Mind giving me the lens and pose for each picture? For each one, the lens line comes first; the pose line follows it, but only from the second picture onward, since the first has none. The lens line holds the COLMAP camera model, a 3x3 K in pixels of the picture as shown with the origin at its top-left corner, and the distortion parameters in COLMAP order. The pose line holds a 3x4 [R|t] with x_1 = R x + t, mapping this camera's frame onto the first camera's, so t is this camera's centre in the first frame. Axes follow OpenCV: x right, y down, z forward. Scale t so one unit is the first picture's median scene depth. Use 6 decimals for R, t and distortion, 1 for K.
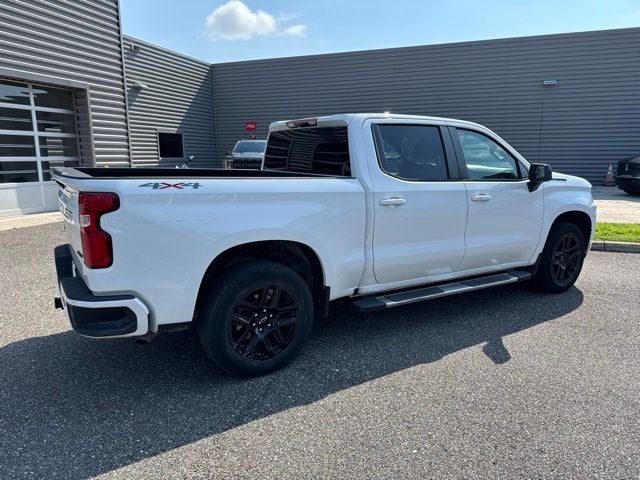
lens RADIAL K [[447.2, 0, 320.0], [0, 447.2, 240.0], [0, 0, 1]] dist [0.106258, -0.167324]
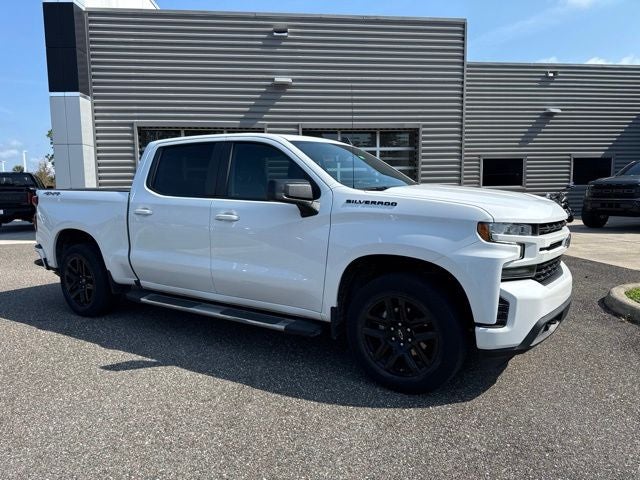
lens RADIAL K [[447.2, 0, 320.0], [0, 447.2, 240.0], [0, 0, 1]] dist [0.106258, -0.167324]
pose [[0.436729, 0.095141, -0.894548, 1.382044], [-0.154720, 0.987518, 0.029492, -0.114941], [0.886188, 0.125524, 0.445997, 0.853385]]
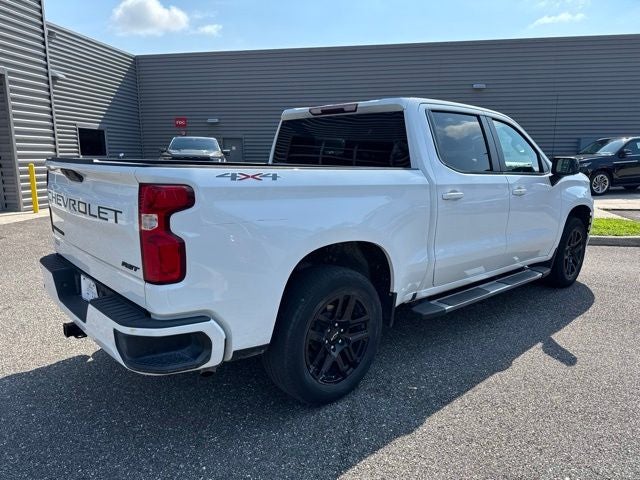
lens RADIAL K [[447.2, 0, 320.0], [0, 447.2, 240.0], [0, 0, 1]] dist [0.106258, -0.167324]
pose [[0.984346, -0.027025, 0.174163, -0.252271], [0.027513, 0.999621, -0.000388, -0.002838], [-0.174087, 0.005174, 0.984717, 0.142286]]
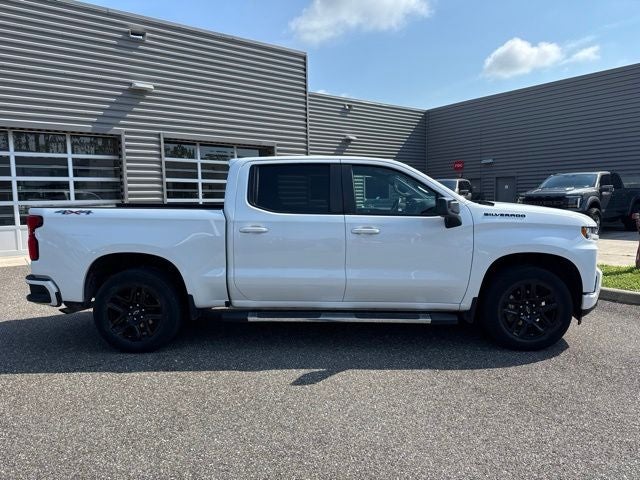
lens RADIAL K [[447.2, 0, 320.0], [0, 447.2, 240.0], [0, 0, 1]] dist [0.106258, -0.167324]
pose [[0.835096, 0.039394, -0.548692, 0.914556], [-0.088044, 0.994146, -0.062625, -0.000799], [0.543013, 0.100607, 0.833675, 0.115379]]
